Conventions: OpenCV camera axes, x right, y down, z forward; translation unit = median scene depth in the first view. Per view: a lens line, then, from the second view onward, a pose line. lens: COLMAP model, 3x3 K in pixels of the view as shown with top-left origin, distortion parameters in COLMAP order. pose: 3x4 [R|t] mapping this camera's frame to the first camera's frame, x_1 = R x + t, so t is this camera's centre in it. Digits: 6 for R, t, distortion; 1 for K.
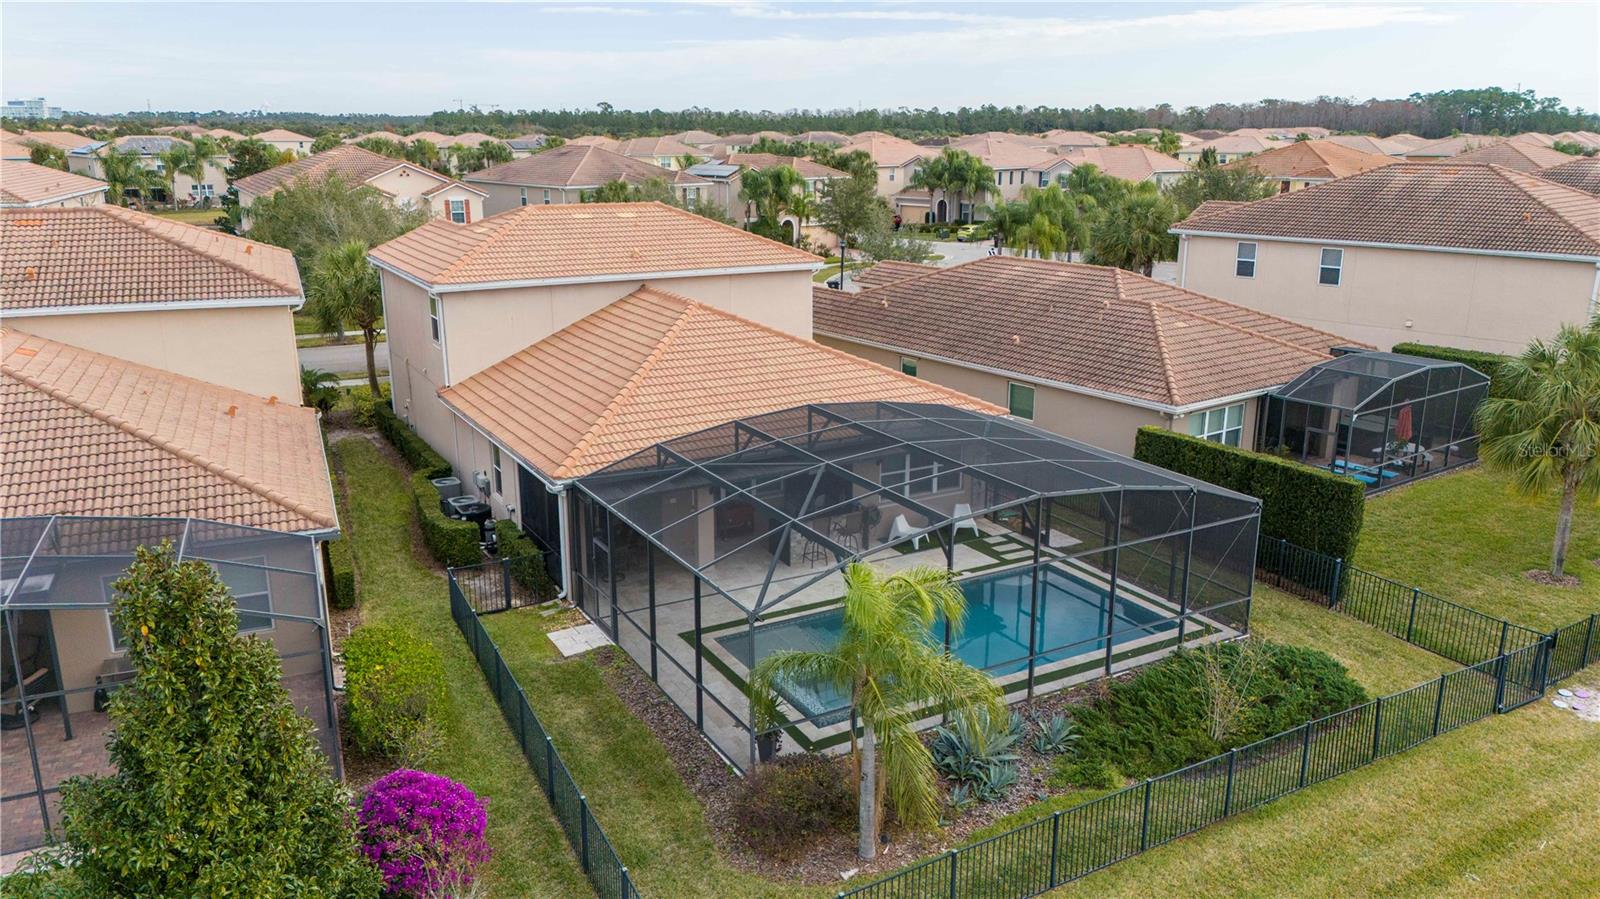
lens RADIAL K [[1186.4, 0, 802.7], [0, 1186.4, 448.5], [0, 0, 1]] dist [0.082426, -0.084018]
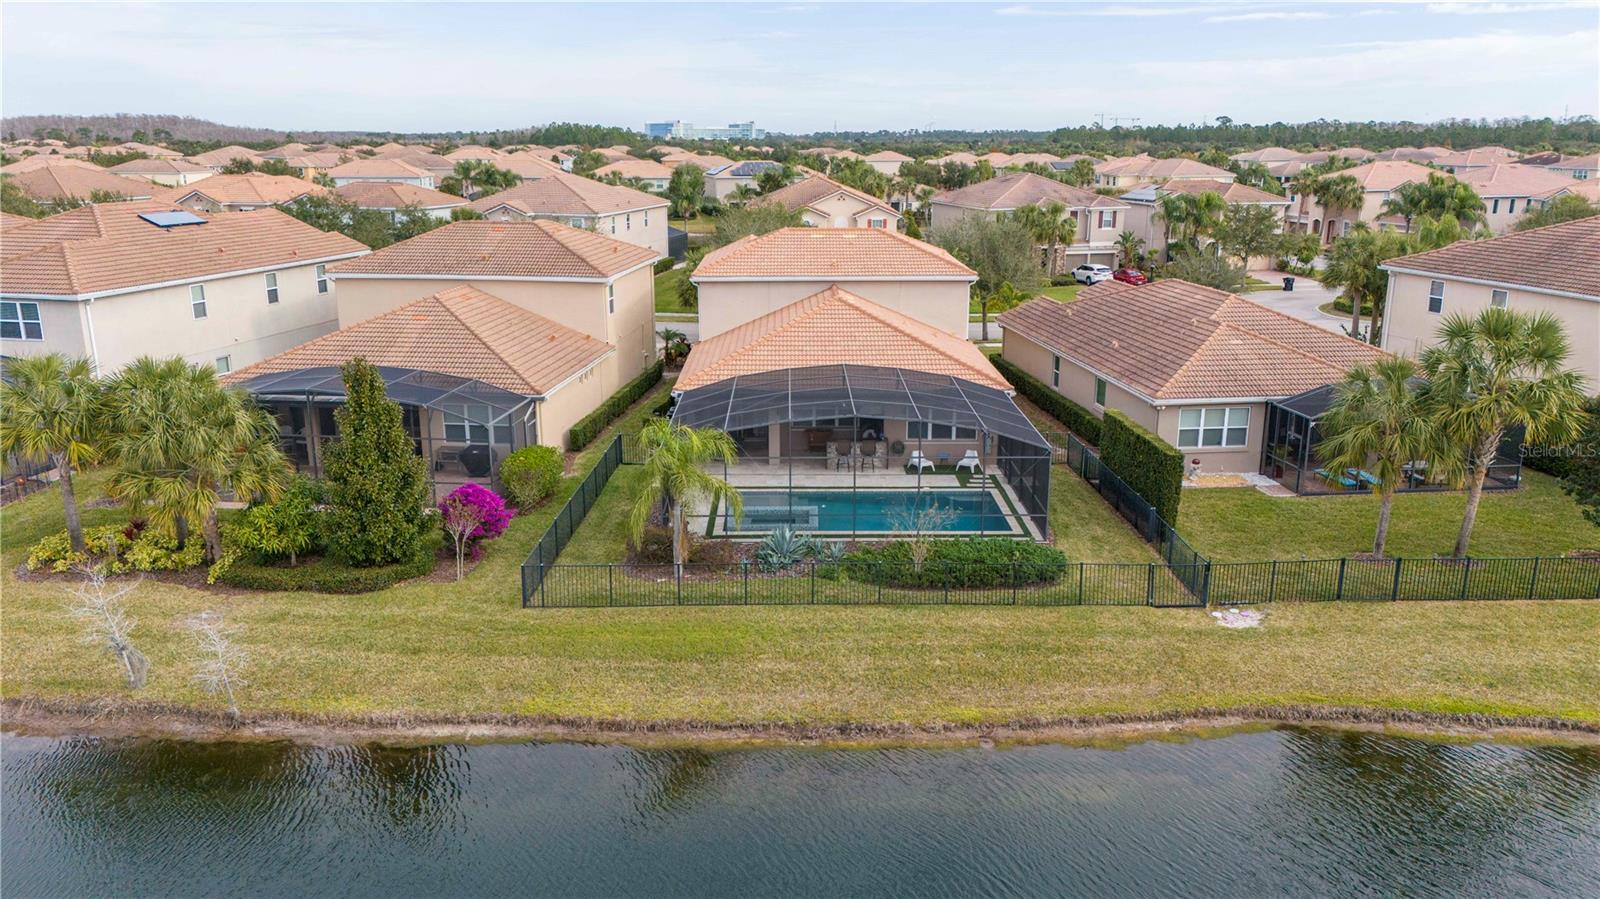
lens RADIAL K [[1186.4, 0, 802.7], [0, 1186.4, 448.5], [0, 0, 1]] dist [0.082426, -0.084018]
pose [[0.870315, 0.122318, -0.477064, 0.292045], [-0.126884, 0.991656, 0.022782, 0.017644], [0.475870, 0.040704, 0.878573, -0.152908]]
